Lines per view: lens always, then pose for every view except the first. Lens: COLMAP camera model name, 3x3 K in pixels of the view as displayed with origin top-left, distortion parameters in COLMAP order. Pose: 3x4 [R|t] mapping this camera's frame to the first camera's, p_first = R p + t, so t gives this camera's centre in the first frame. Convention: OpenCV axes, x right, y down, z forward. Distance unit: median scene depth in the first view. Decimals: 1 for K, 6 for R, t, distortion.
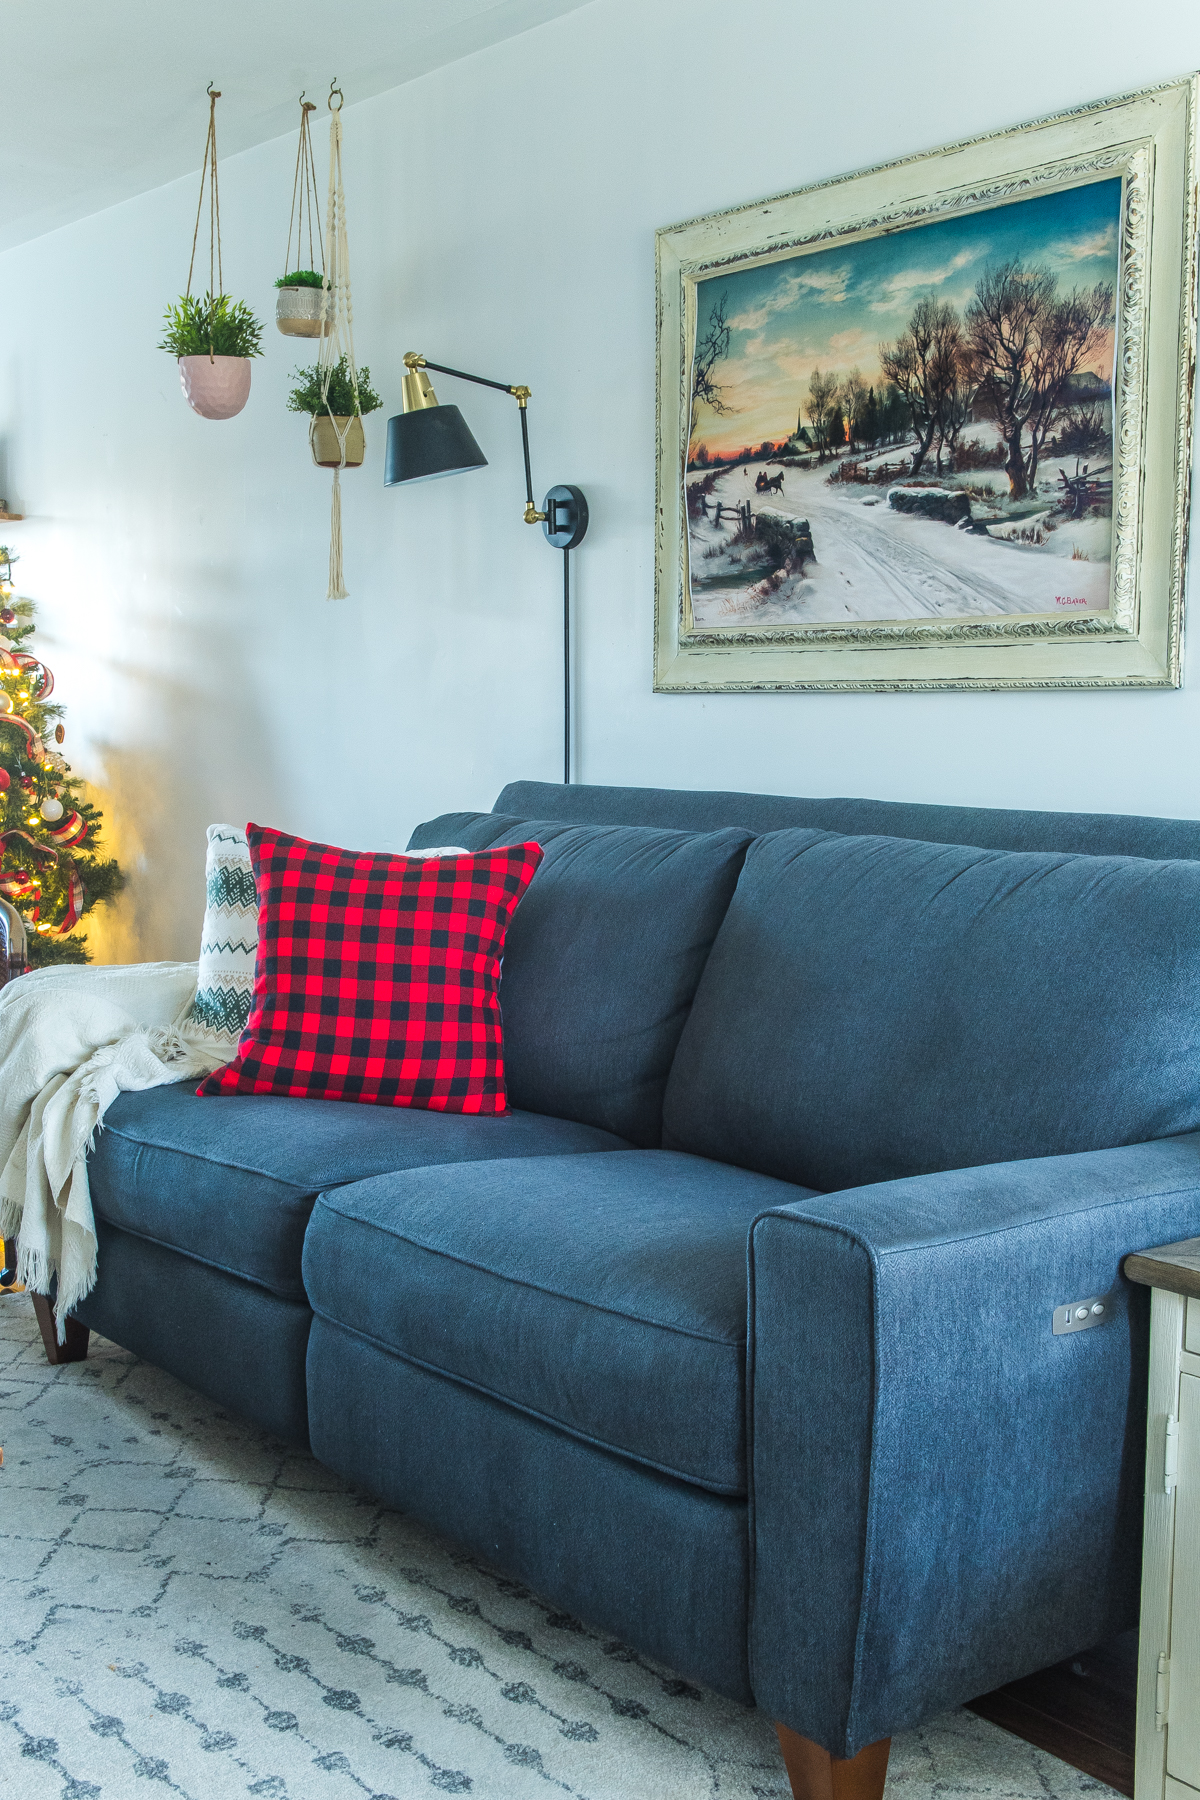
lens RADIAL K [[1971.5, 0, 600.0], [0, 1971.5, 900.0], [0, 0, 1]] dist [0.011789, 0.016617]
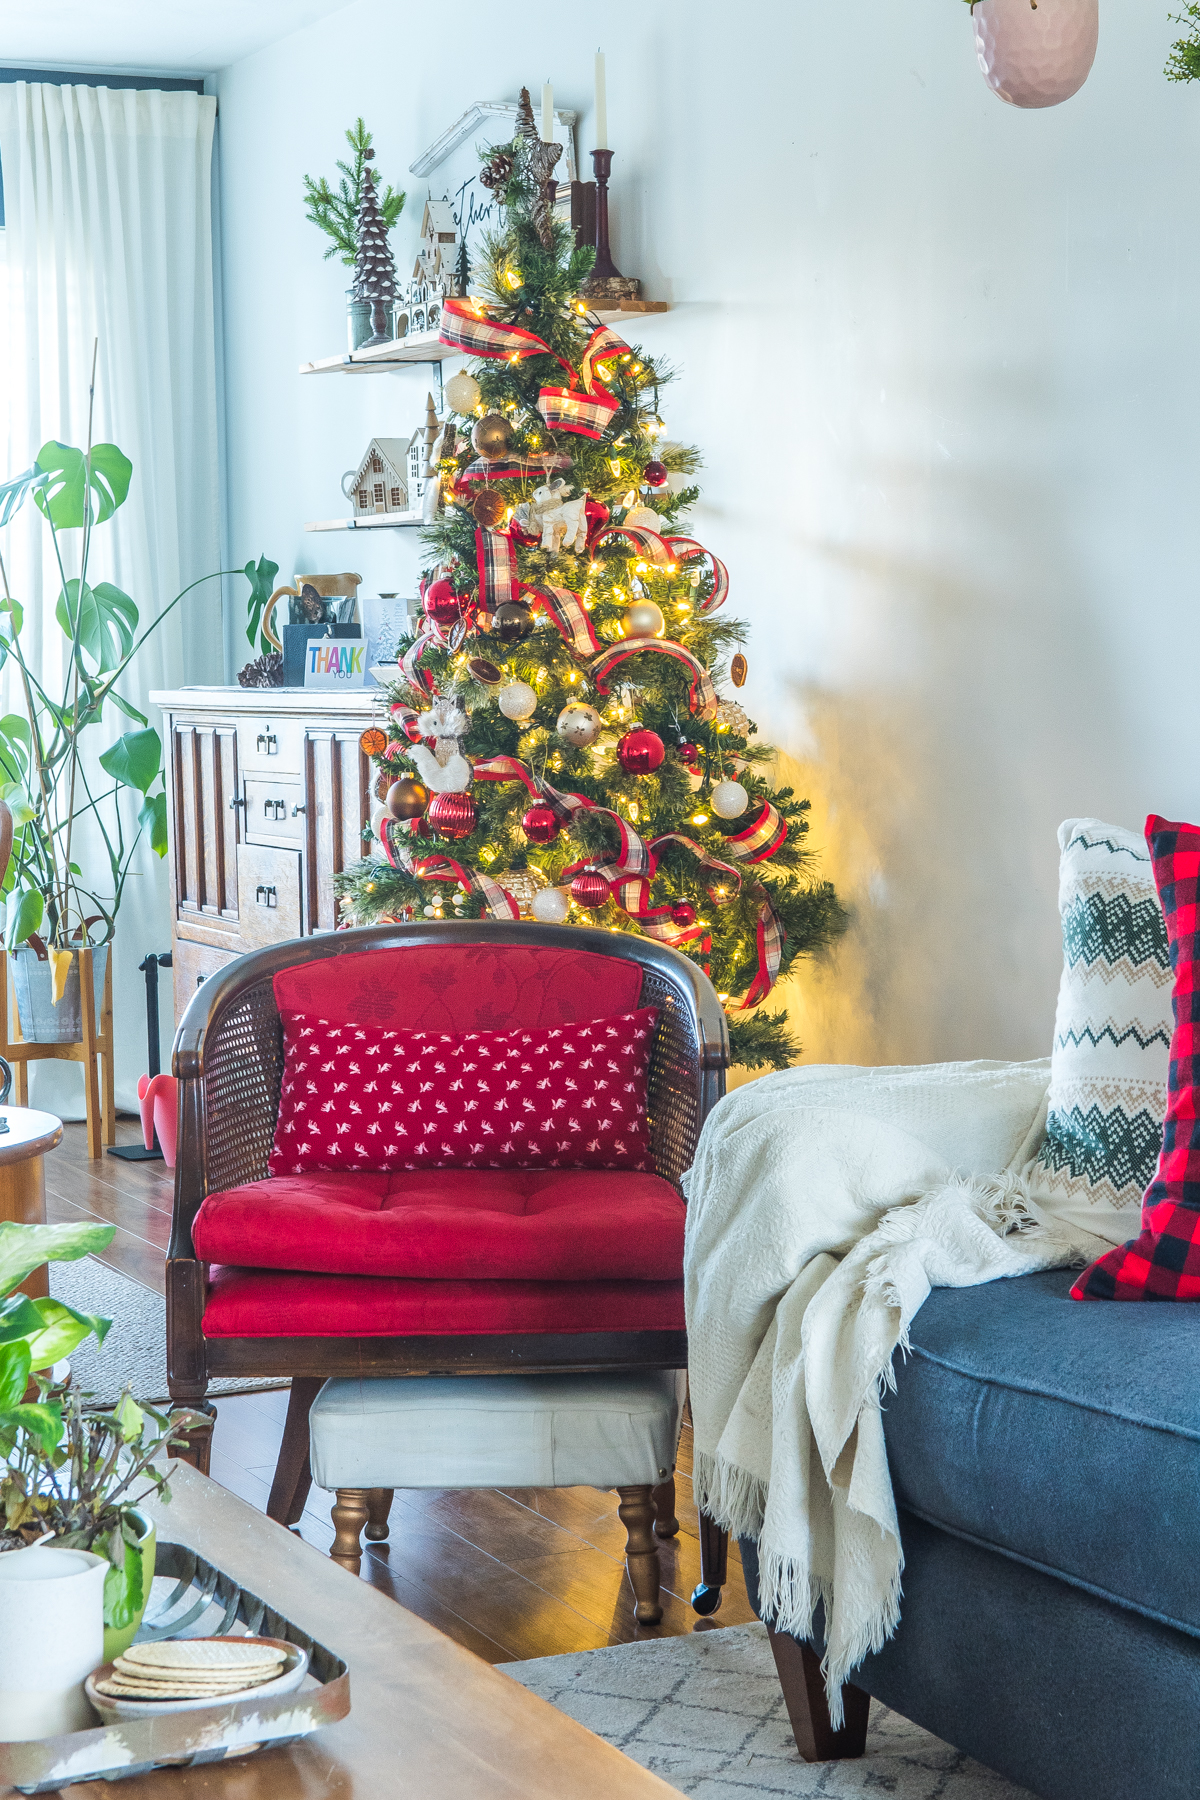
lens RADIAL K [[3427.1, 0, 600.0], [0, 3427.1, 900.0], [0, 0, 1]] dist [0.162247, -0.027751]
pose [[0.959377, -0.009634, -0.281963, -0.047094], [0.005687, 0.999874, -0.014812, -0.001149], [0.282070, 0.012607, 0.959311, 0.011091]]
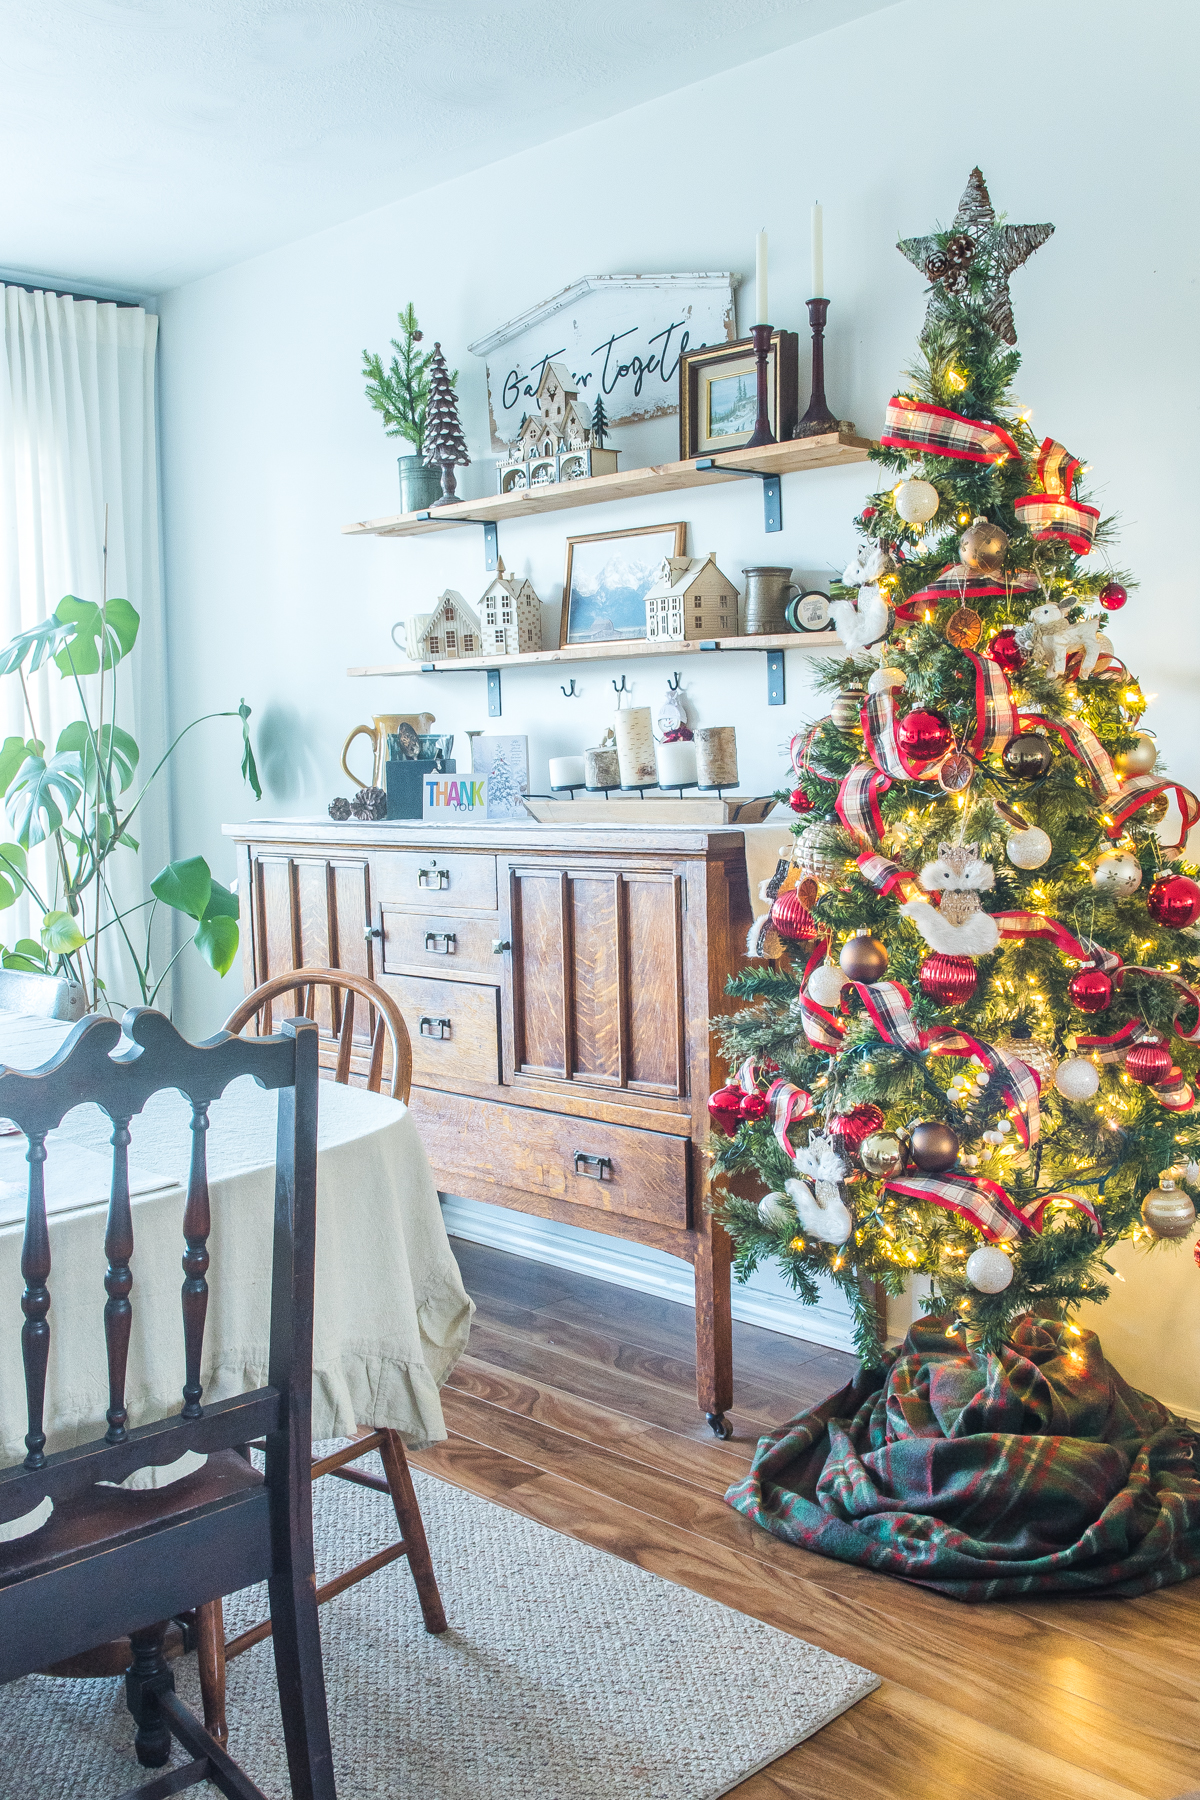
lens RADIAL K [[1686.3, 0, 600.0], [0, 1686.3, 900.0], [0, 0, 1]] dist [-0.015538, -0.008050]
pose [[0.996158, -0.043589, 0.075955, -0.891182], [0.043716, 0.999044, -0.000010, -0.122706], [-0.075882, 0.003331, 0.997111, 1.012461]]
